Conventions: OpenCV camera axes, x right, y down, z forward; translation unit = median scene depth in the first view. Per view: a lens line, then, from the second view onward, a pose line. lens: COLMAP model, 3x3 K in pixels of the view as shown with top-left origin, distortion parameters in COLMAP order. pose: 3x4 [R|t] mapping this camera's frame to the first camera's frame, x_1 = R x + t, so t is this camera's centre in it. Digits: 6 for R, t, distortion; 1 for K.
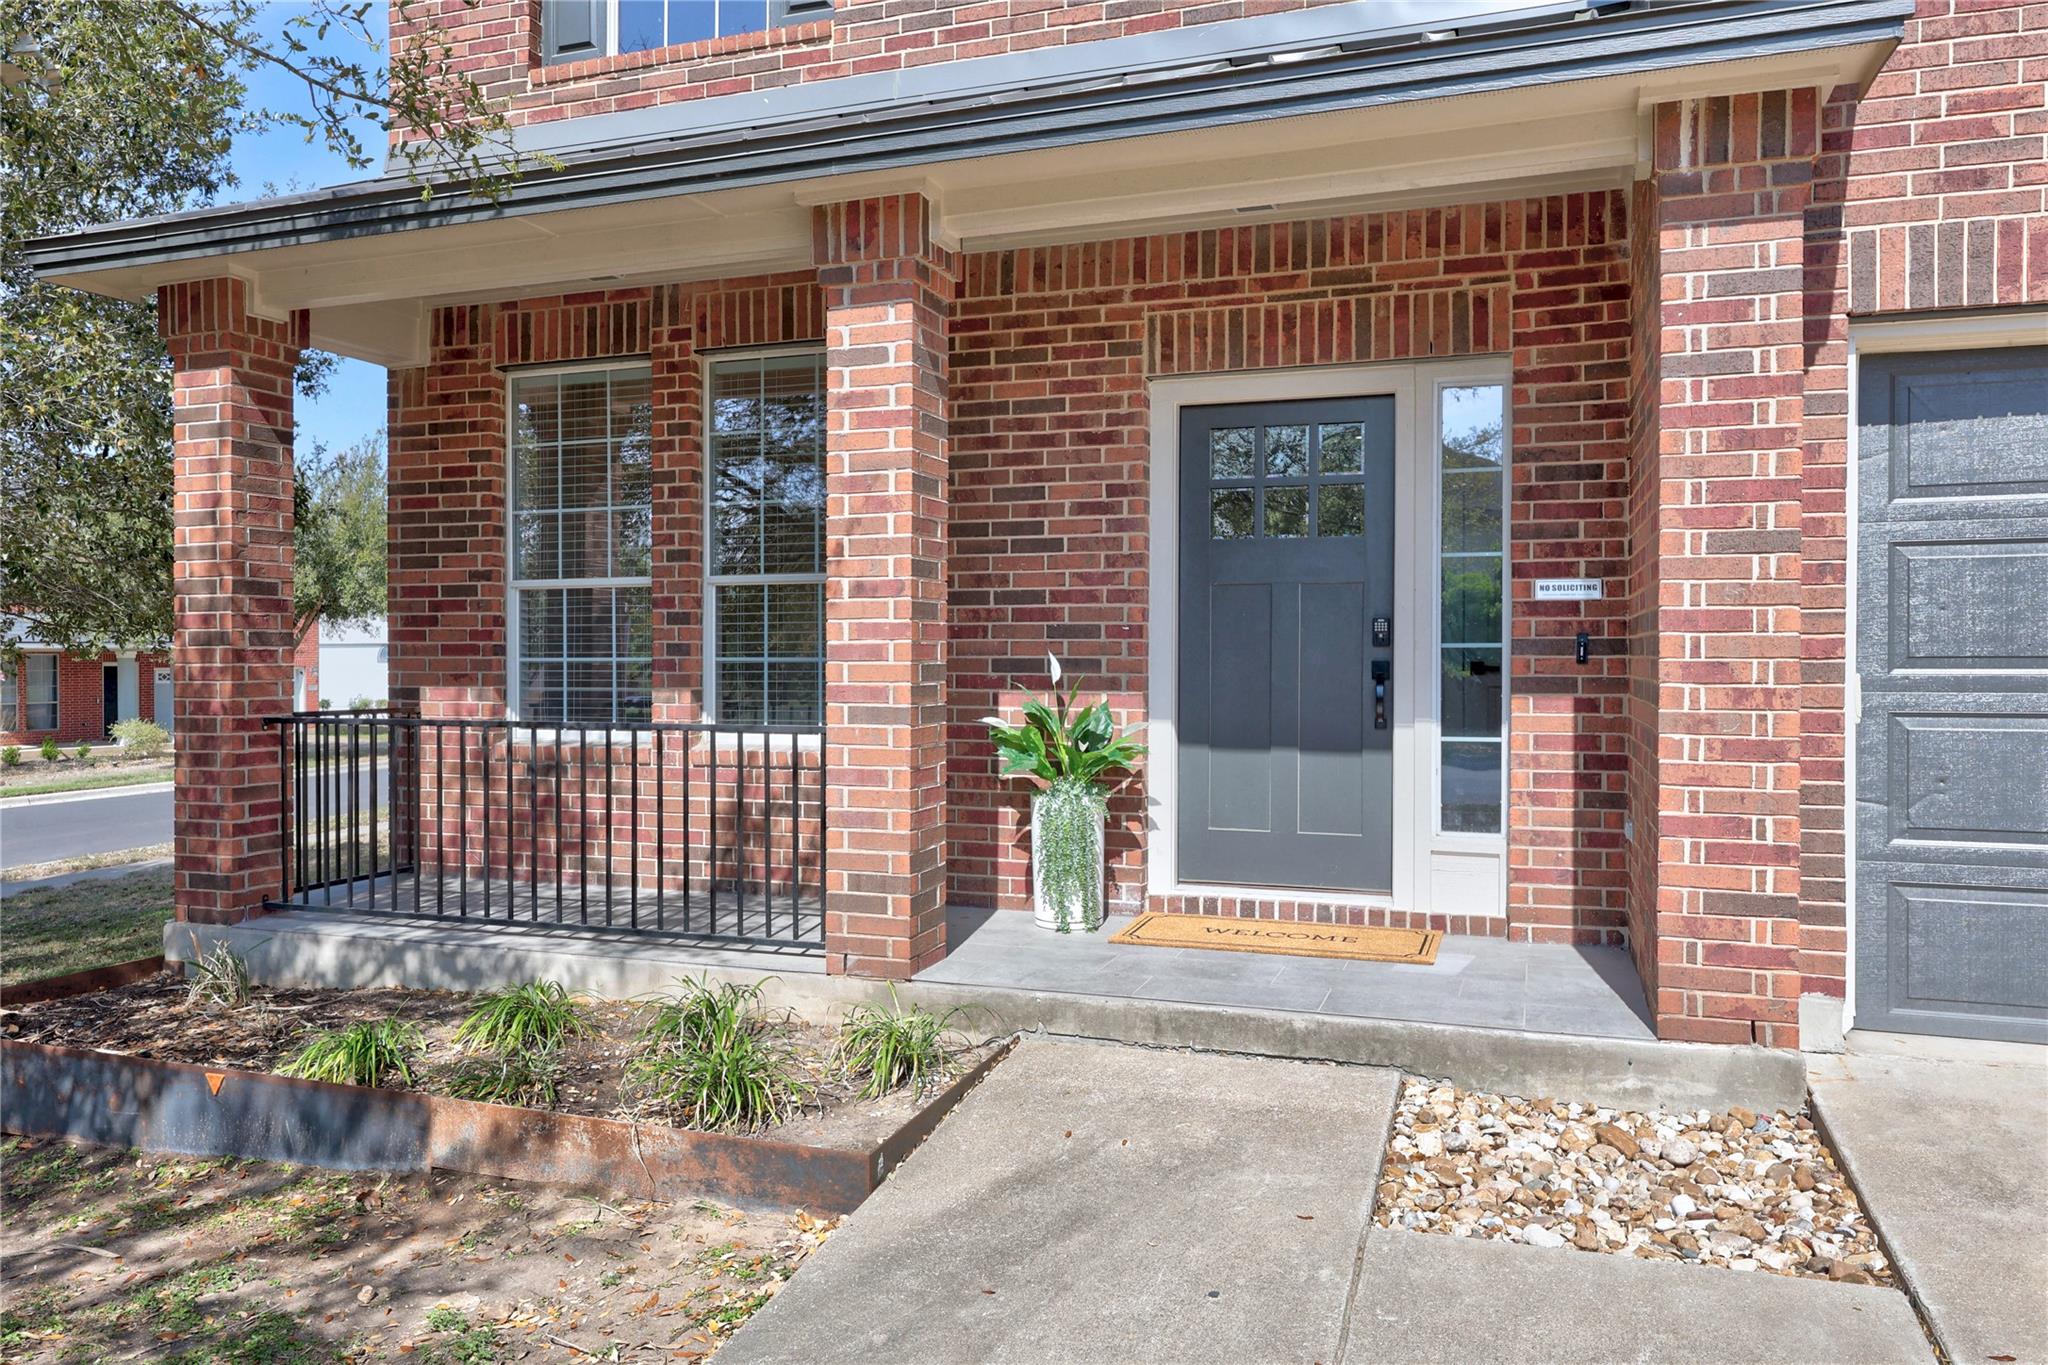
lens RADIAL K [[1462.9, 0, 1024.0], [0, 1462.9, 682.5], [0, 0, 1]] dist [0.001455, -0.001088]
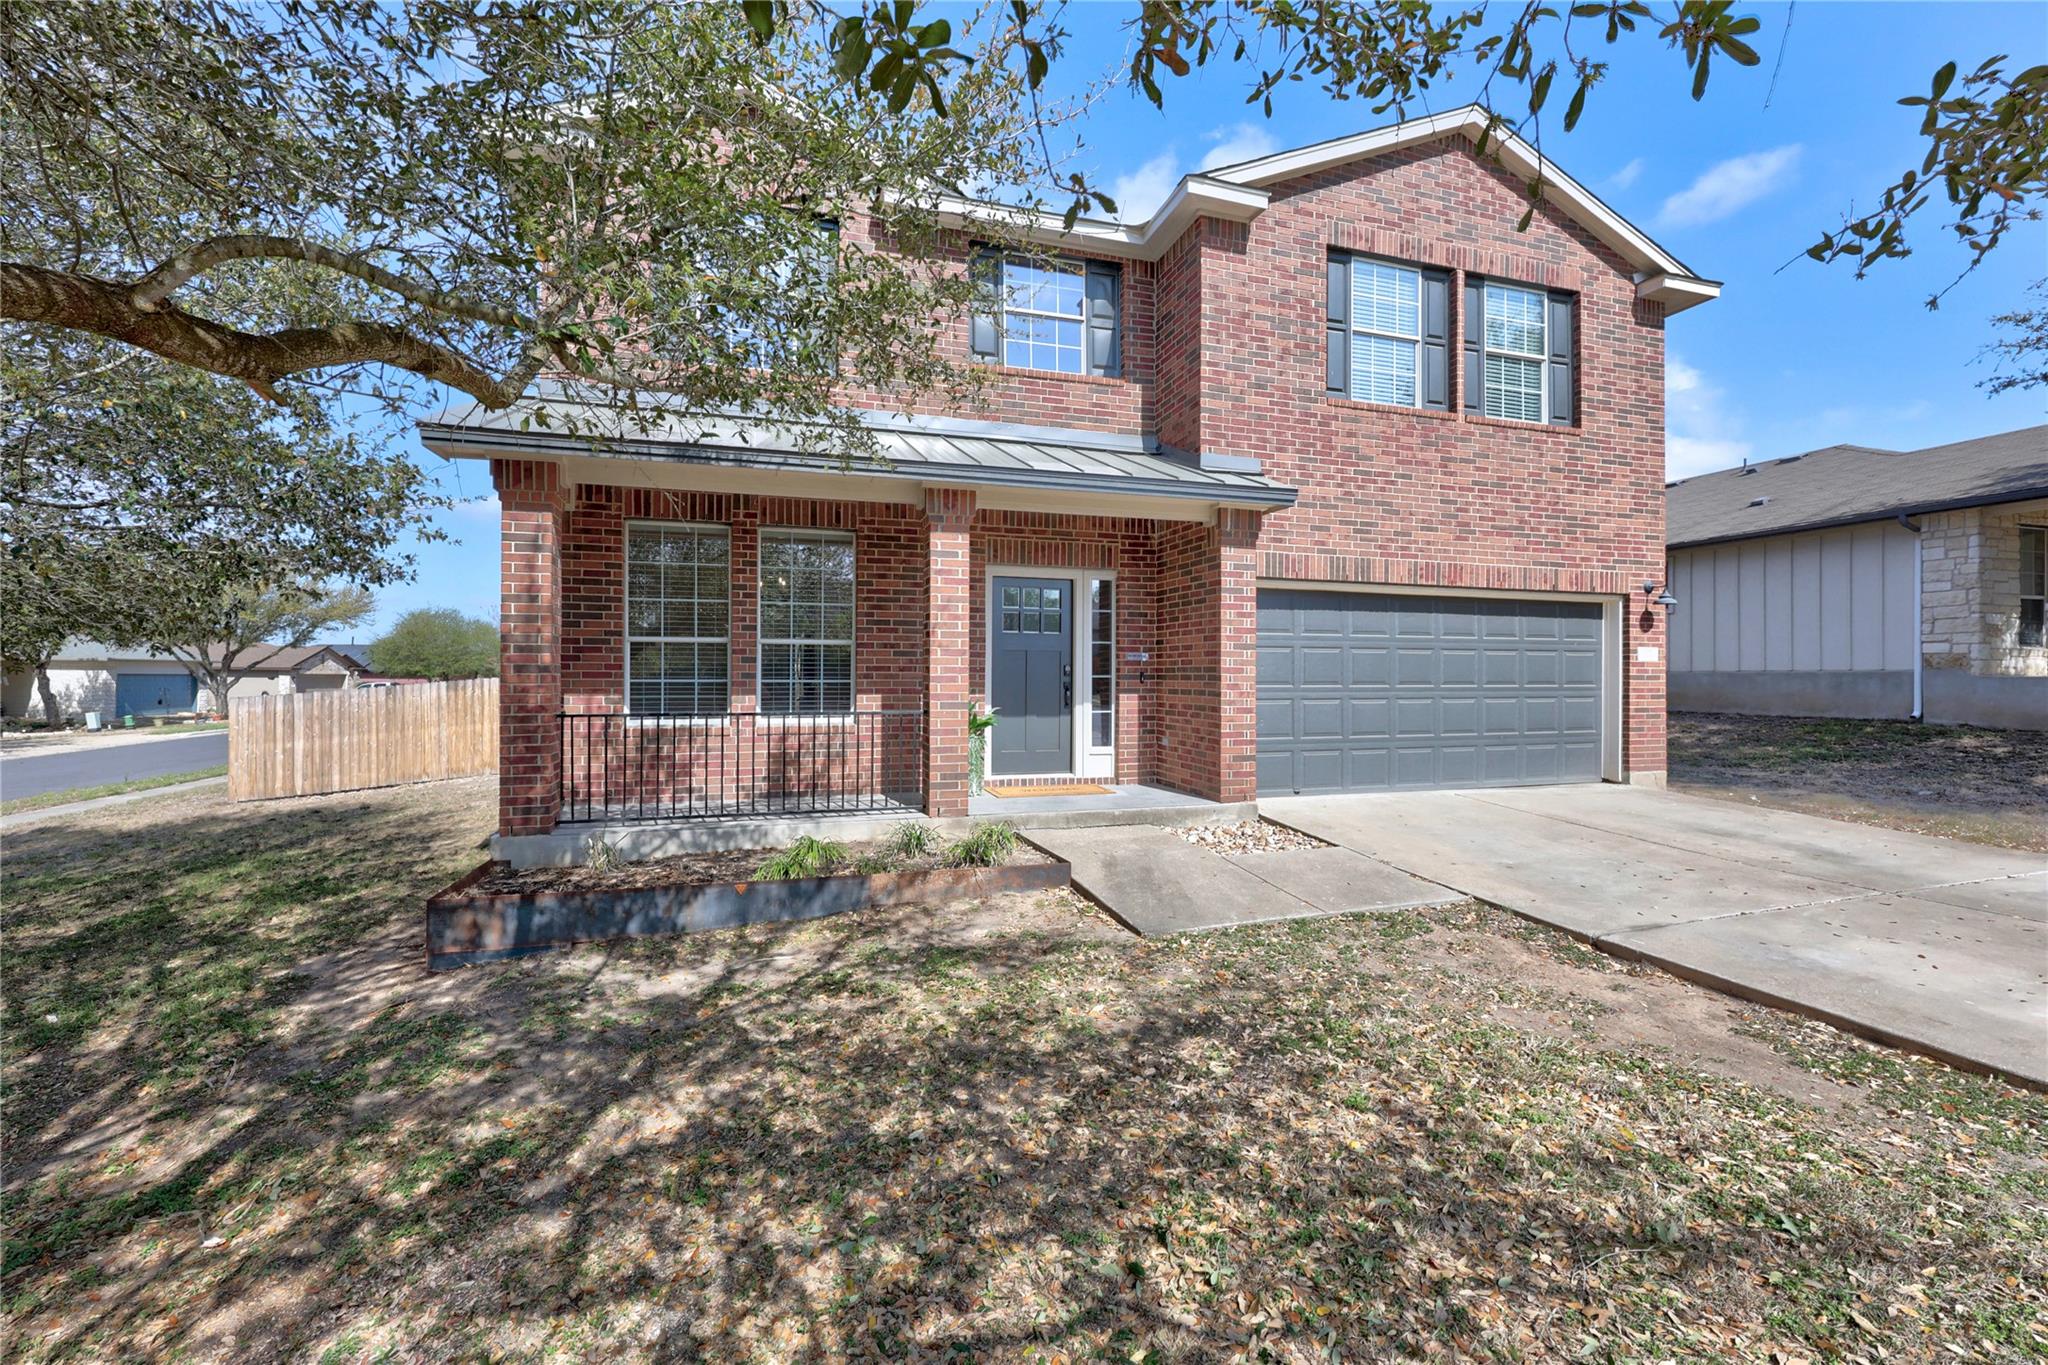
lens RADIAL K [[852.6, 0, 1024.0], [0, 852.6, 682.5], [0, 0, 1]] dist [-0.001411, -0.000220]
pose [[0.803403, 0.000086, 0.595436, -0.732436], [0.005158, 0.999961, -0.007103, -0.003606], [-0.595413, 0.008778, 0.803372, -0.163778]]
